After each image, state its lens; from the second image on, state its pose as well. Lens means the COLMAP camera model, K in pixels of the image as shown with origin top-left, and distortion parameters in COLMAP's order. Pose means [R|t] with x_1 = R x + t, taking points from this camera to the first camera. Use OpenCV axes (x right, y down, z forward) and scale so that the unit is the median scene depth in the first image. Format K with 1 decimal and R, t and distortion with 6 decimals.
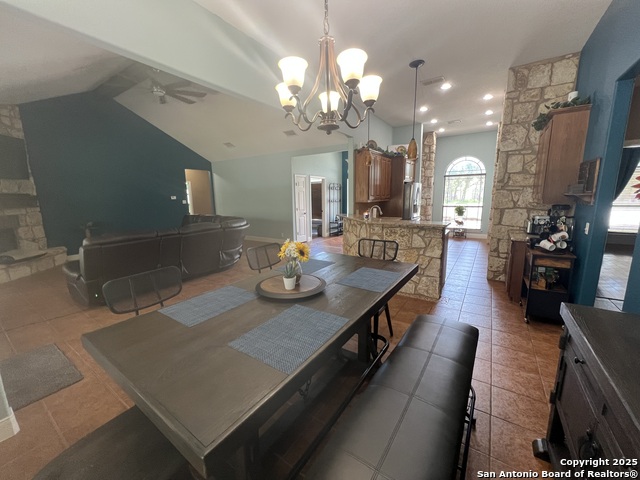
lens RADIAL K [[255.6, 0, 317.9], [0, 255.6, 240.5], [0, 0, 1]] dist [-0.001079, 0.000521]
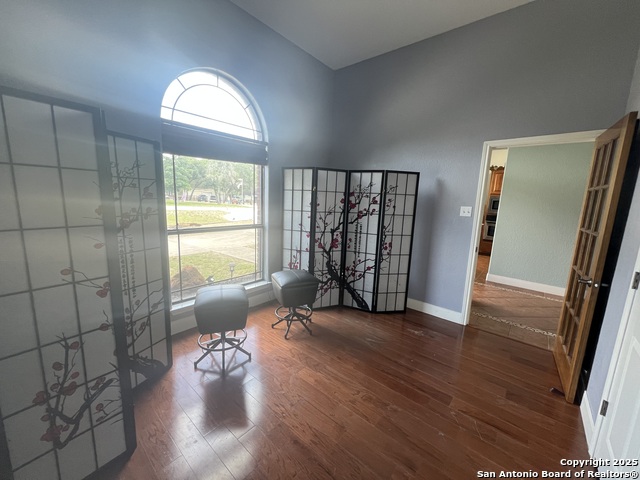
lens RADIAL K [[255.6, 0, 318.2], [0, 255.6, 242.1], [0, 0, 1]] dist [-0.001079, 0.000521]
pose [[0.105020, -0.152054, 0.982777, 0.514987], [0.132536, 0.981566, 0.137704, -0.313290], [-0.985599, 0.115792, 0.123236, 1.775606]]
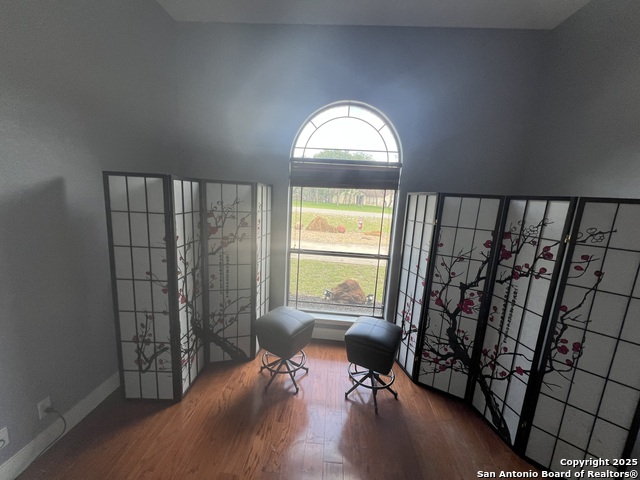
lens RADIAL K [[255.6, 0, 318.8], [0, 255.6, 240.8], [0, 0, 1]] dist [-0.001079, 0.000521]
pose [[0.859835, -0.026657, 0.509876, 0.780843], [0.018841, 0.999613, 0.020488, -0.341719], [-0.510225, -0.008010, 0.860004, 1.529261]]
